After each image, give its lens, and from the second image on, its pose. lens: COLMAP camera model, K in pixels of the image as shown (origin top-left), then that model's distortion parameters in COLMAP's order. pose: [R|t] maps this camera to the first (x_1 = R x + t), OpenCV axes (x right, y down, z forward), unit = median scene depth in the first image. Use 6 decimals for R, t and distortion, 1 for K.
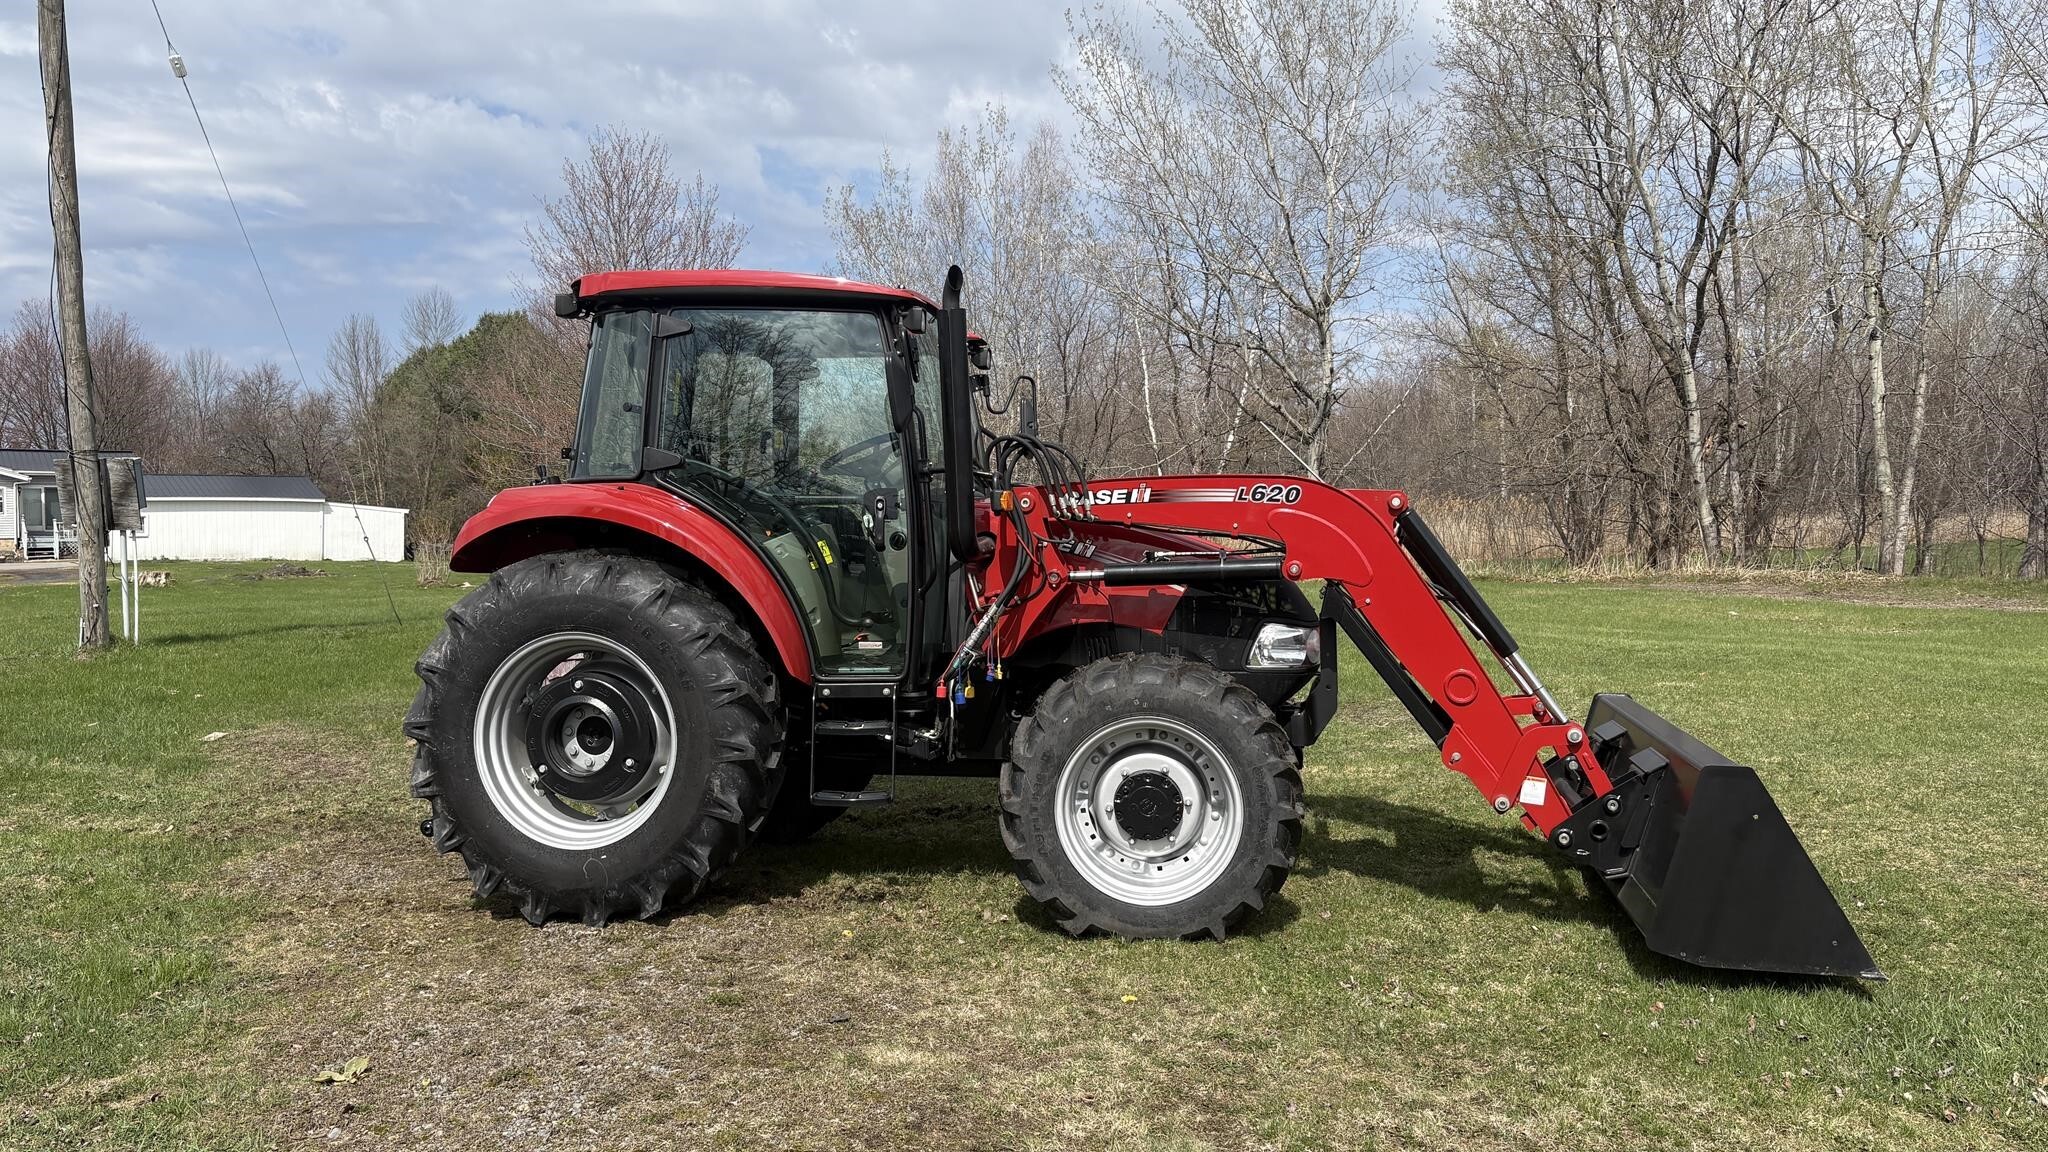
lens RADIAL K [[1577.1, 0, 1038.8], [0, 1577.1, 588.1], [0, 0, 1]] dist [0.045080, -0.026619]
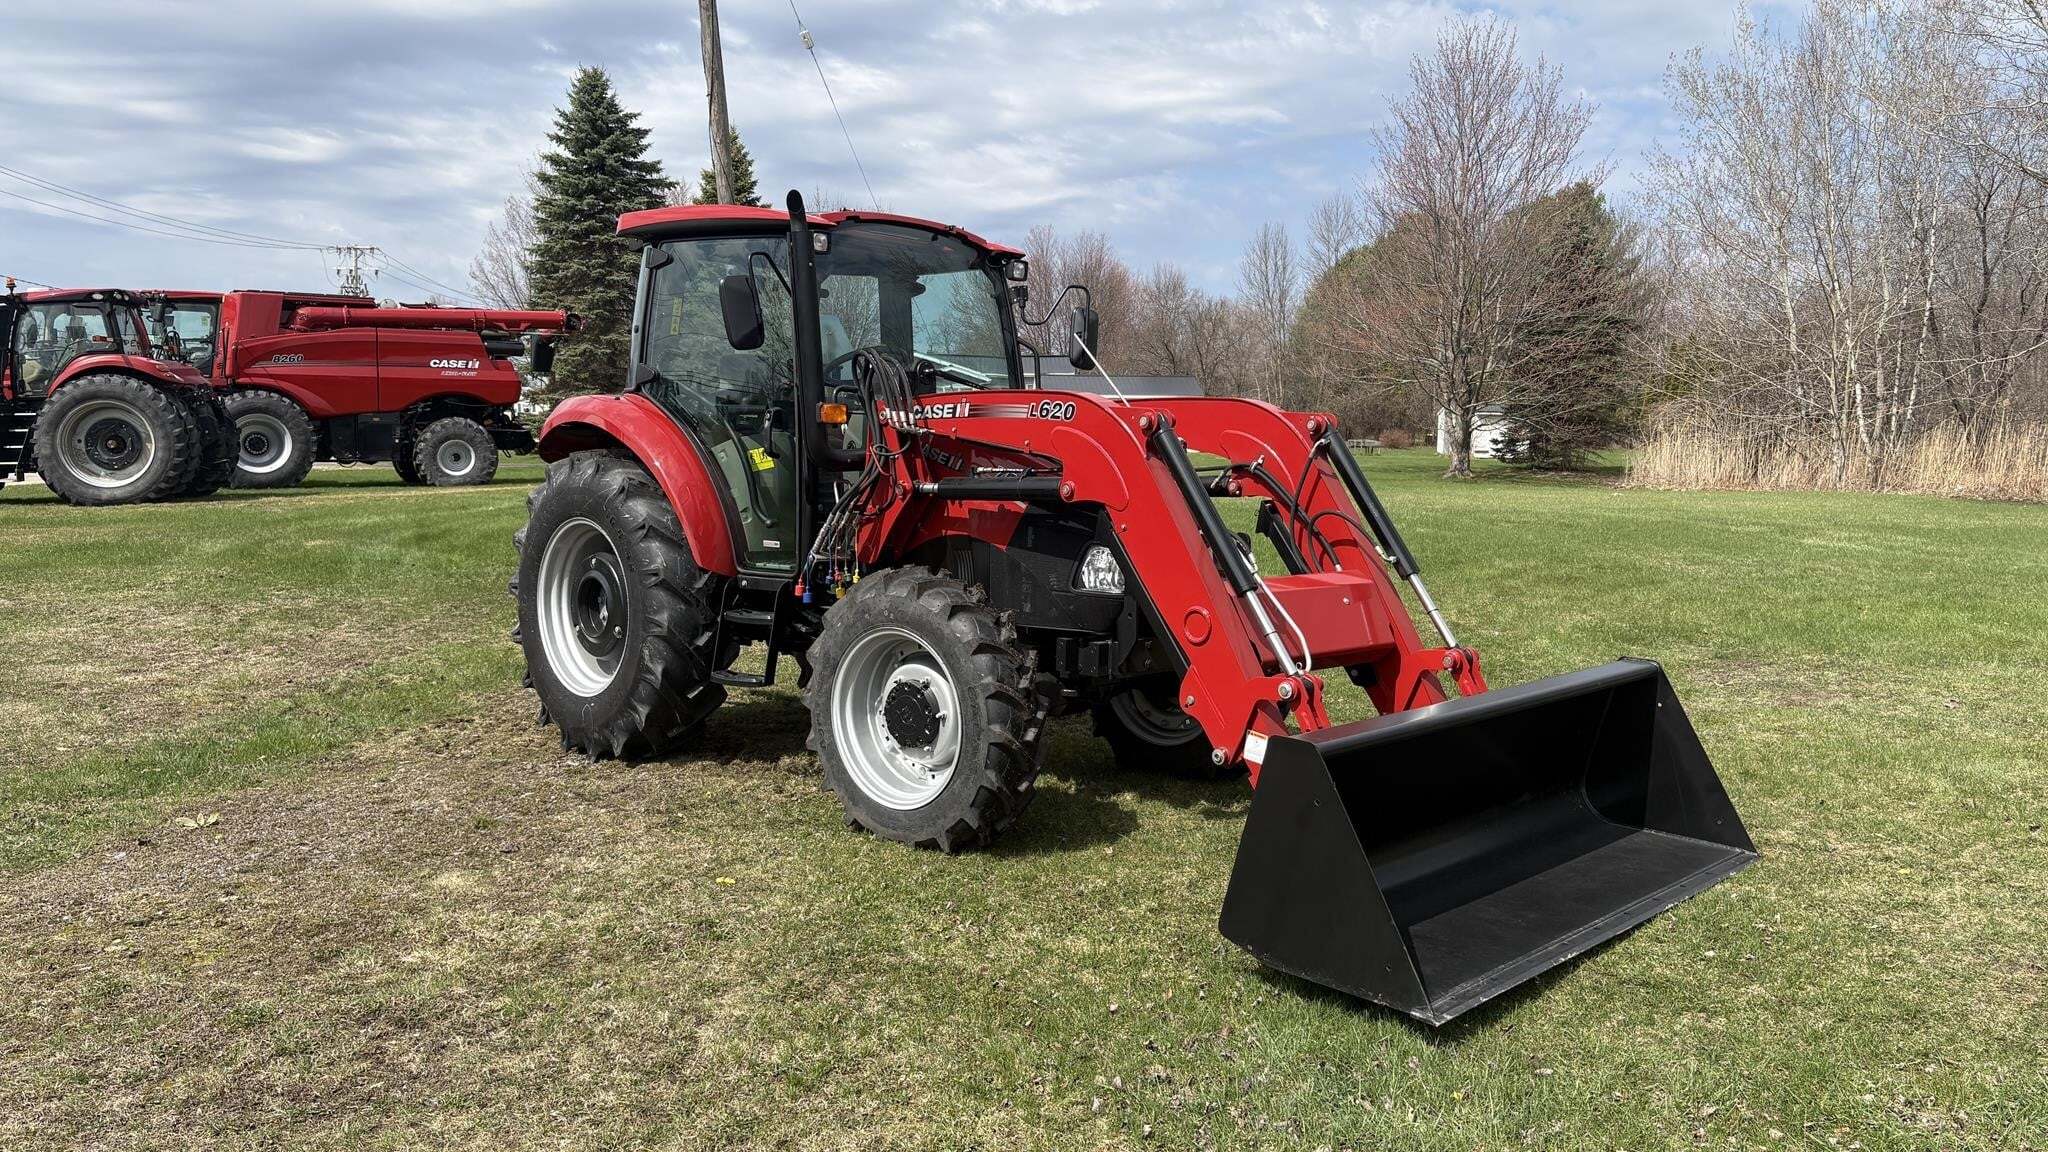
lens RADIAL K [[1577.1, 0, 1064.0], [0, 1577.1, 567.2], [0, 0, 1]] dist [0.045080, -0.026619]
pose [[0.830853, 0.066032, -0.552561, 0.671690], [-0.036618, 0.997270, 0.064116, -0.025406], [0.555286, -0.033037, 0.831003, 0.193280]]
